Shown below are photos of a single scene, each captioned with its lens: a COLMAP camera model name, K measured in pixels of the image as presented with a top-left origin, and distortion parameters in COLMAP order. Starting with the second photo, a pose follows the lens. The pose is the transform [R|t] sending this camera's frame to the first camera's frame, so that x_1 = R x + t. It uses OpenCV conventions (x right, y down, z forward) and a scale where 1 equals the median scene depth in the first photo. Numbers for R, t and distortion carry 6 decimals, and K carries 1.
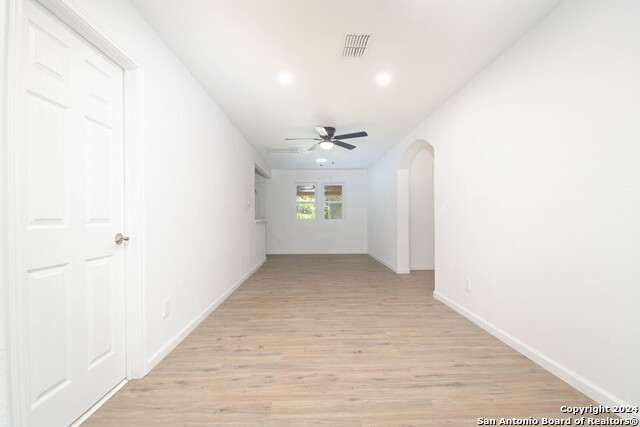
lens RADIAL K [[280.5, 0, 319.6], [0, 280.5, 214.6], [0, 0, 1]] dist [-0.022808, -0.002612]
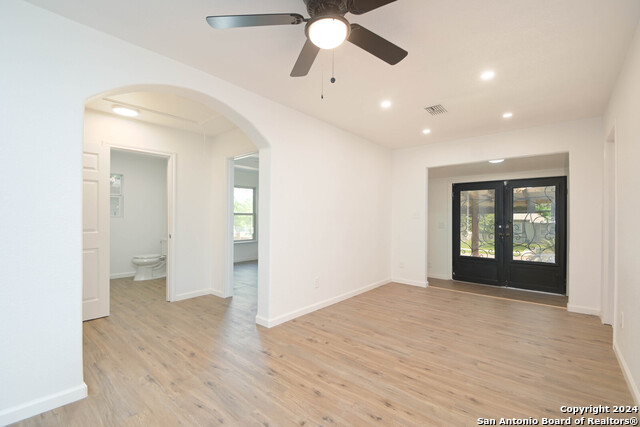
lens RADIAL K [[280.5, 0, 316.4], [0, 280.5, 217.8], [0, 0, 1]] dist [-0.022808, -0.002612]
pose [[-0.732947, 0.001693, 0.680283, -0.290215], [-0.001780, 0.999989, -0.004407, -0.023997], [-0.680283, -0.004441, -0.732936, 1.831995]]
